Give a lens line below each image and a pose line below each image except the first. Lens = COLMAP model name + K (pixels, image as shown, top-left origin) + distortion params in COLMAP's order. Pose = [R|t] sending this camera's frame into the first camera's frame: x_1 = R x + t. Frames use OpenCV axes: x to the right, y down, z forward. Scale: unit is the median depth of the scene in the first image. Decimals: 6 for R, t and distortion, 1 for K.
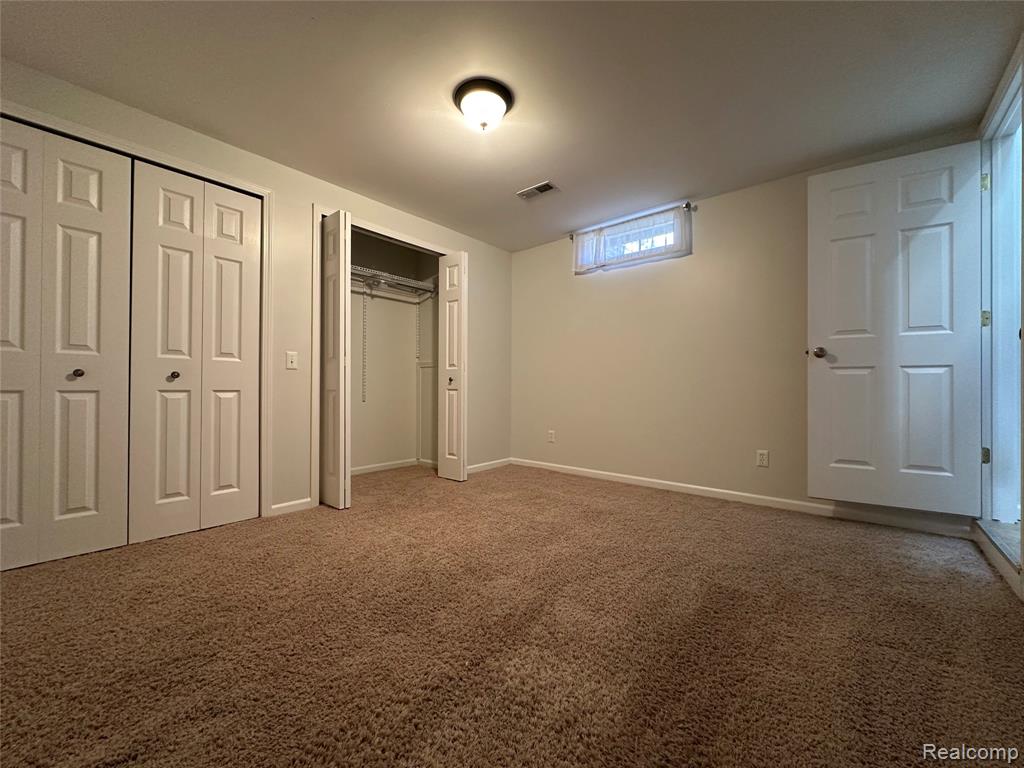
lens RADIAL K [[409.9, 0, 513.4], [0, 409.9, 384.7], [0, 0, 1]] dist [-0.000784, 0.000347]
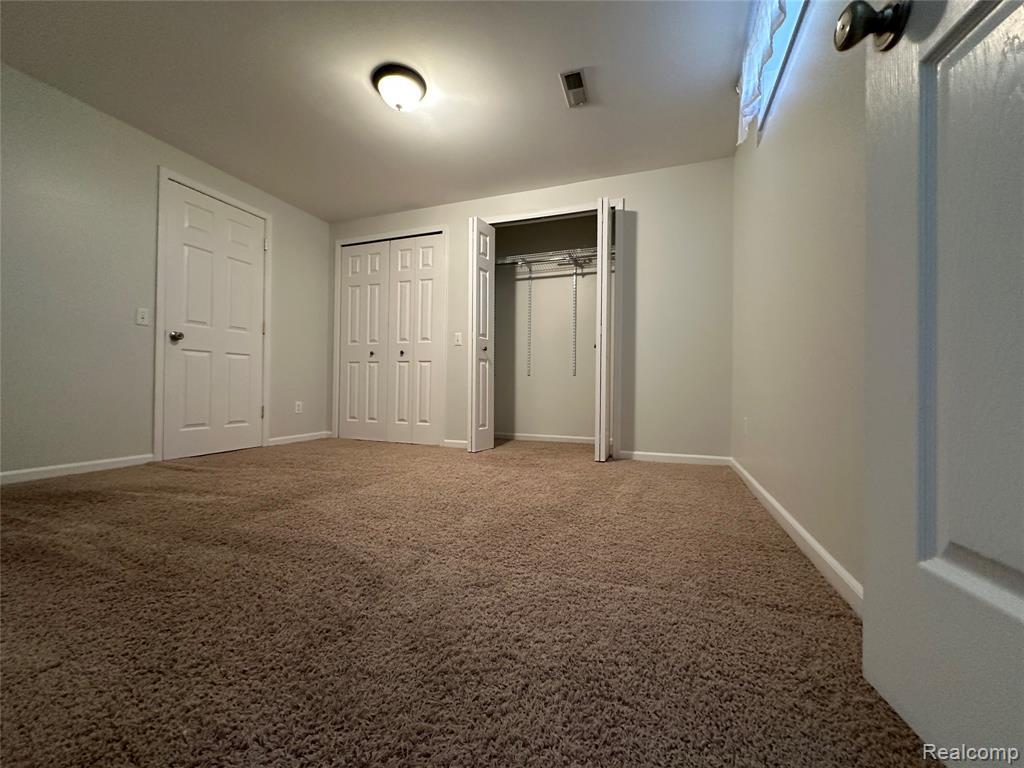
lens RADIAL K [[409.9, 0, 513.4], [0, 409.9, 384.7], [0, 0, 1]] dist [-0.000784, 0.000347]
pose [[0.344040, -0.007671, -0.938924, 0.730036], [-0.004580, 0.999941, -0.009847, 0.095000], [0.938944, 0.007688, 0.343984, 0.613821]]
